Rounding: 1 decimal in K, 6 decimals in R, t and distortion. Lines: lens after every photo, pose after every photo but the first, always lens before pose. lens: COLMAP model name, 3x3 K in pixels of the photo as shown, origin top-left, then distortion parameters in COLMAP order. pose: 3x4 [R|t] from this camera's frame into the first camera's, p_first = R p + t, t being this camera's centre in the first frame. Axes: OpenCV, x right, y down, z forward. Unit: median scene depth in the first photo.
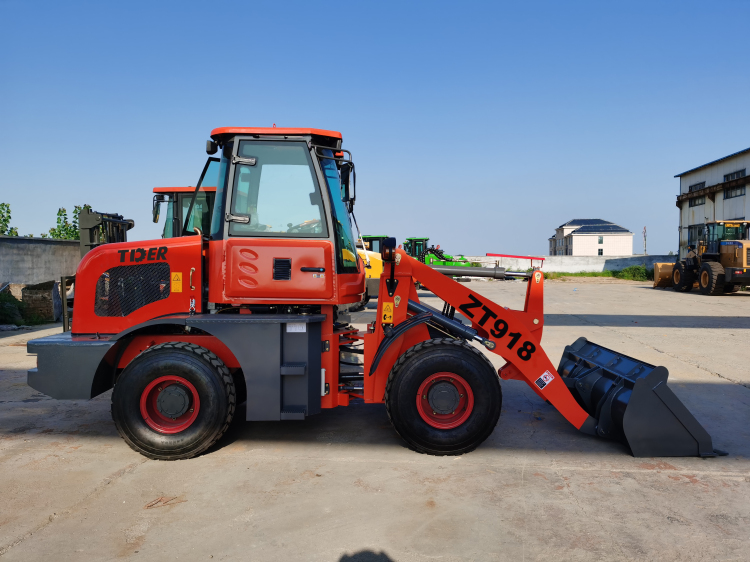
lens RADIAL K [[580.3, 0, 375.0], [0, 580.3, 281.0], [0, 0, 1]] dist [0.082657, -0.127467]
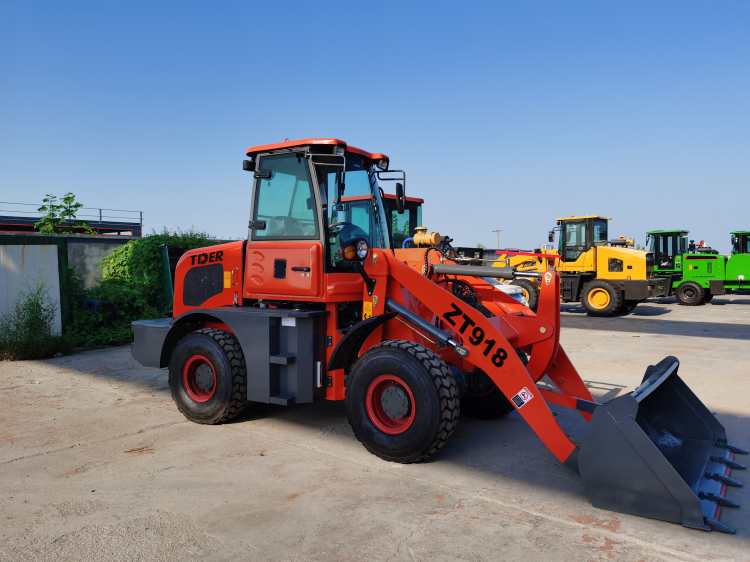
lens RADIAL K [[580.3, 0, 375.0], [0, 580.3, 281.0], [0, 0, 1]] dist [0.082657, -0.127467]
pose [[0.831260, 0.011527, -0.555764, 0.632062], [-0.011366, 0.999928, 0.003740, -0.003354], [0.555768, 0.003208, 0.831331, 0.178759]]
